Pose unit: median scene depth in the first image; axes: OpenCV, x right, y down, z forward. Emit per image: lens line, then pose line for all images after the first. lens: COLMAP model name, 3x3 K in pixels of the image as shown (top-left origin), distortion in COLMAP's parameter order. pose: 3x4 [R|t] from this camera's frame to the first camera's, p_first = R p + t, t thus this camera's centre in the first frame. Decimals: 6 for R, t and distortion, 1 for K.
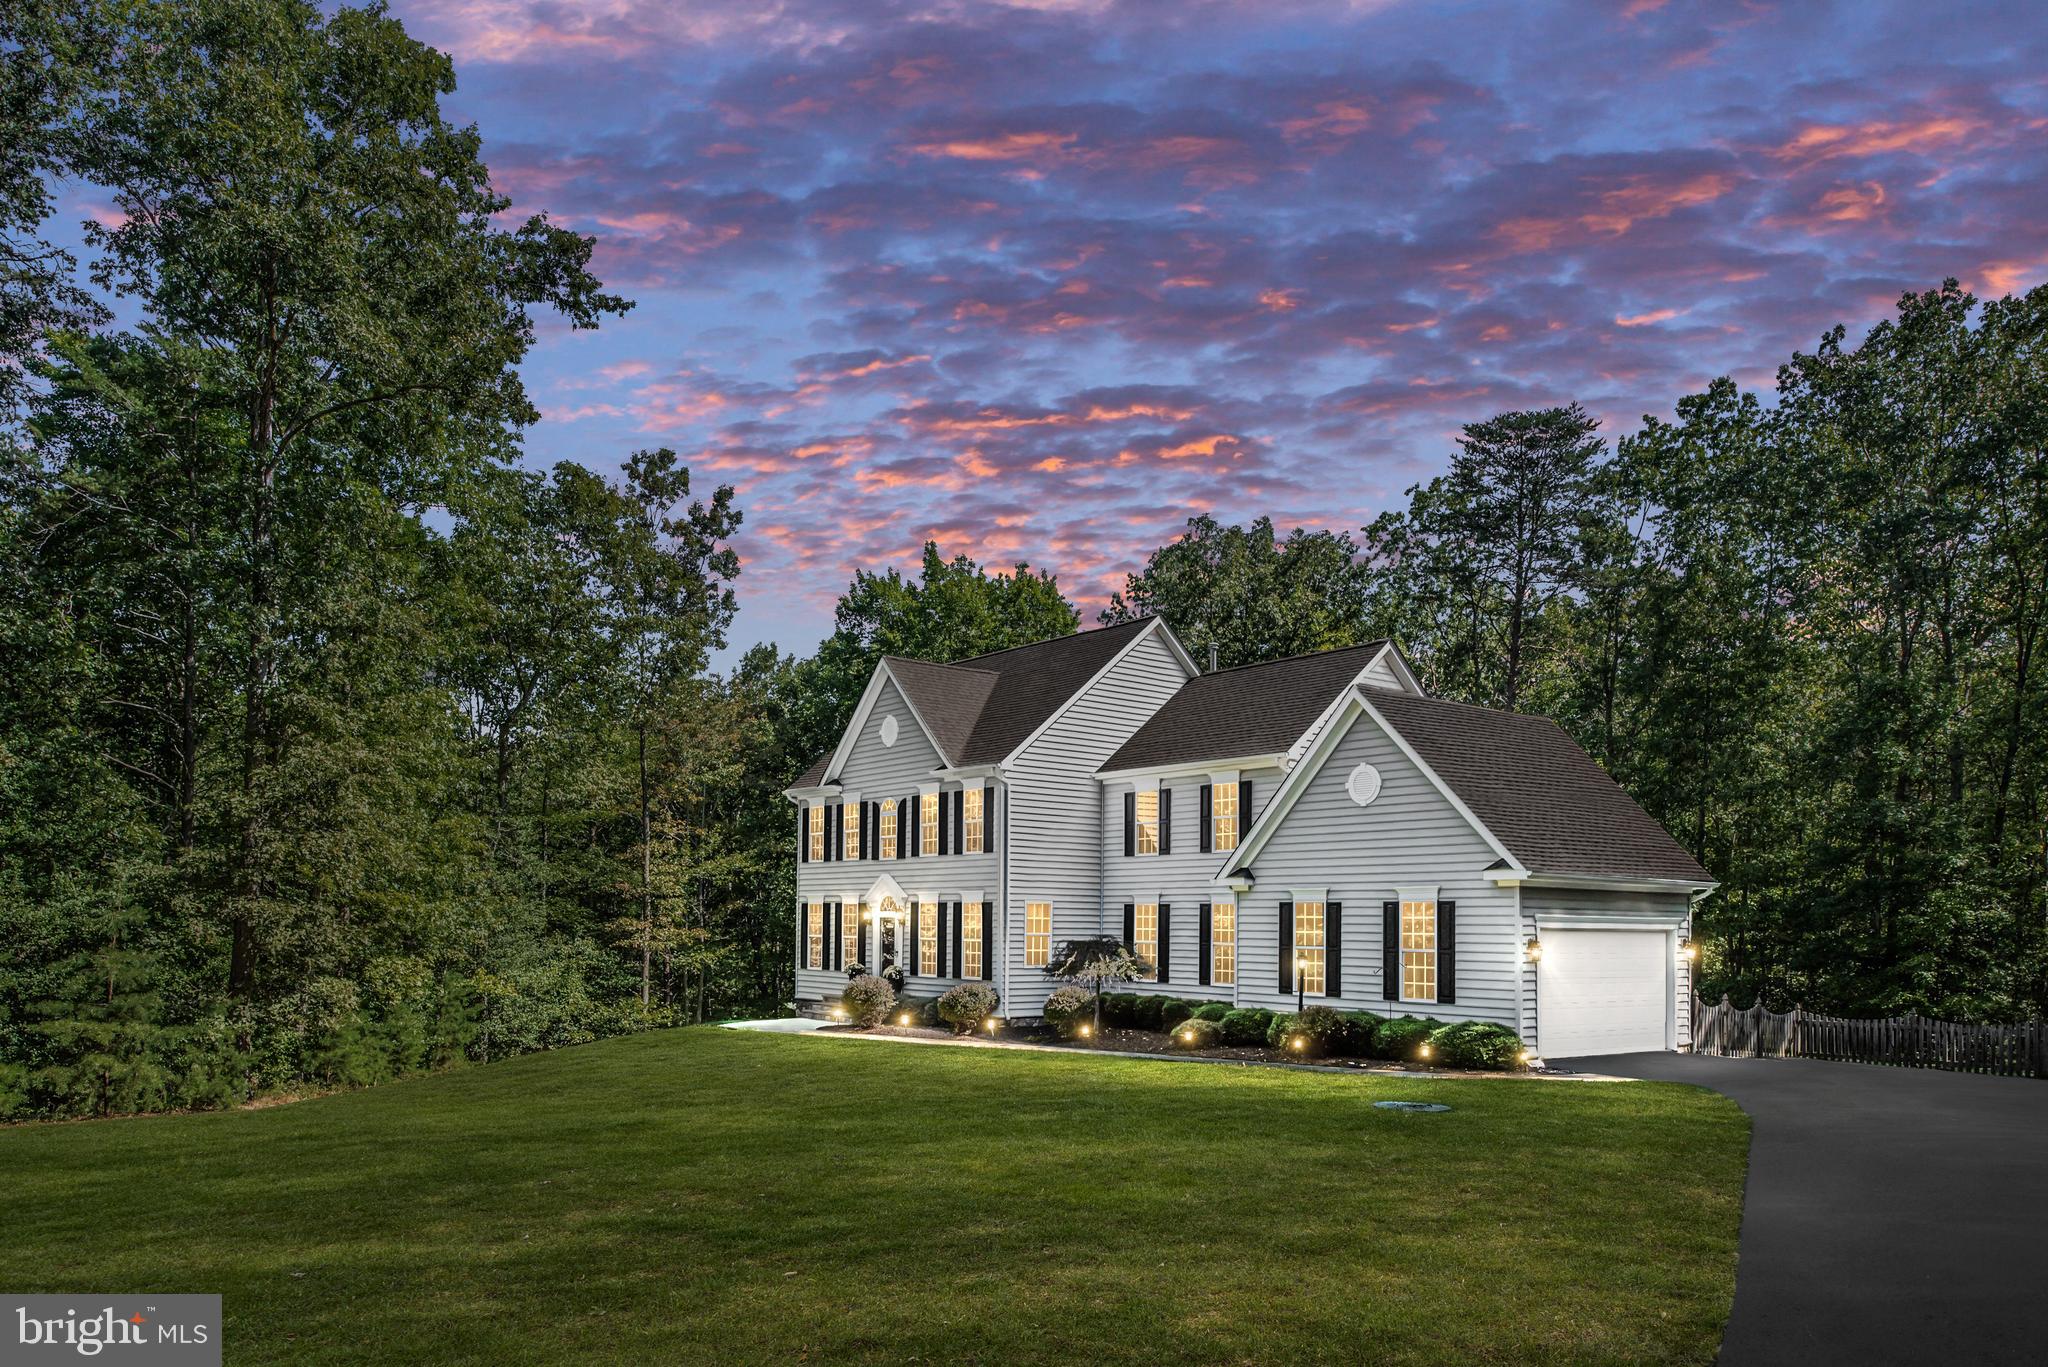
lens RADIAL K [[1460.2, 0, 904.3], [0, 1460.2, 927.2], [0, 0, 1]] dist [-0.001292, -0.007906]
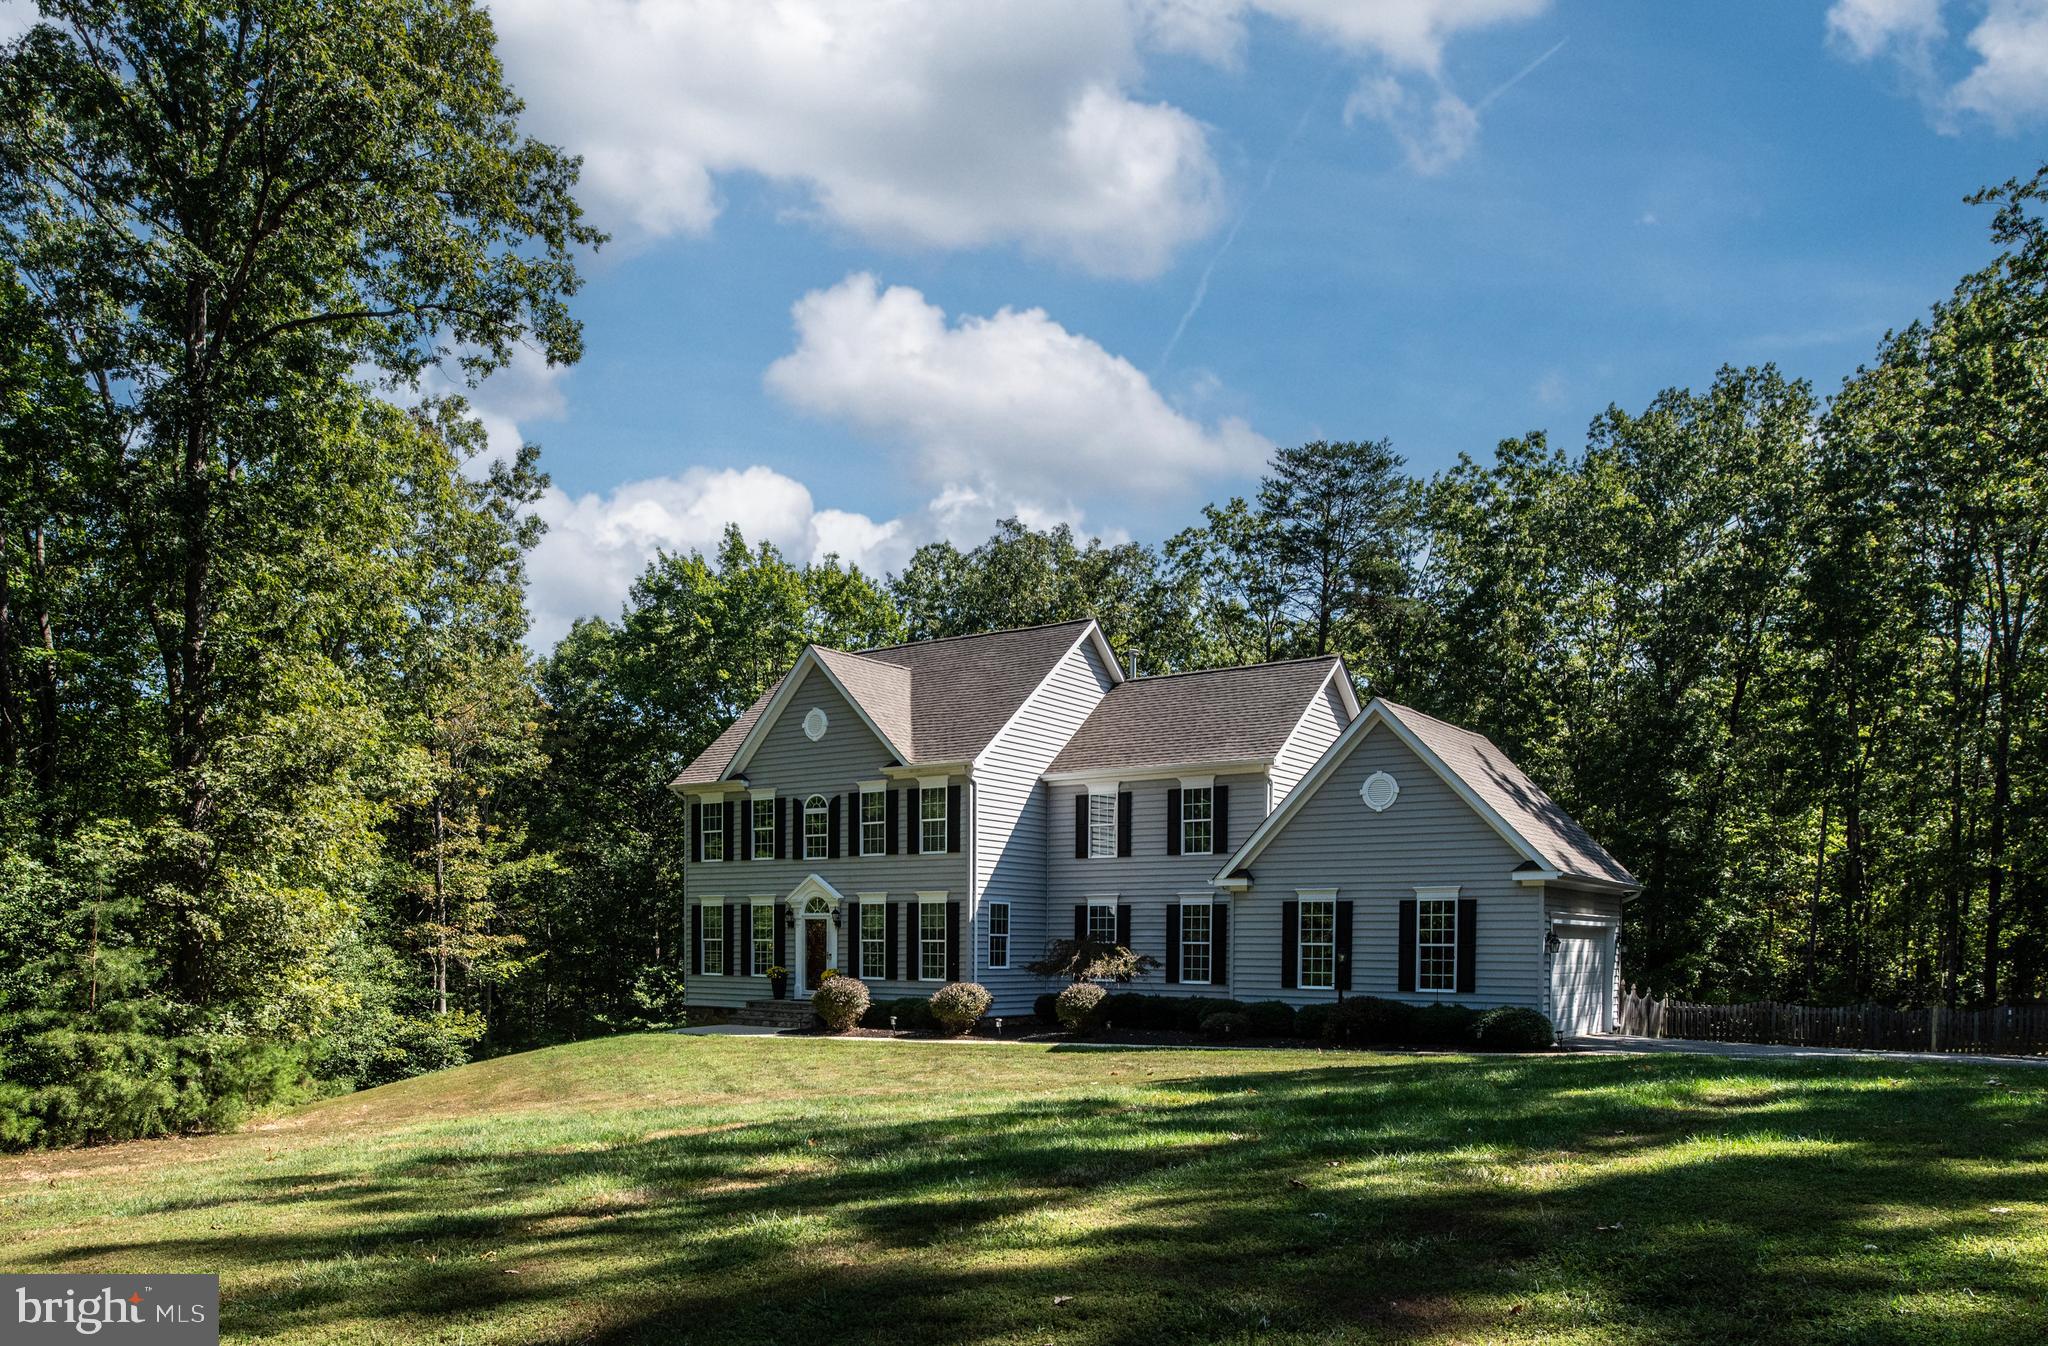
lens RADIAL K [[1508.4, 0, 1020.5], [0, 1508.4, 1027.2], [0, 0, 1]] dist [0.003185, 0.002467]
pose [[0.958790, -0.017705, 0.283565, -0.173321], [0.001327, 0.998325, 0.057845, 0.007557], [-0.284114, -0.055085, 0.957207, -0.000274]]
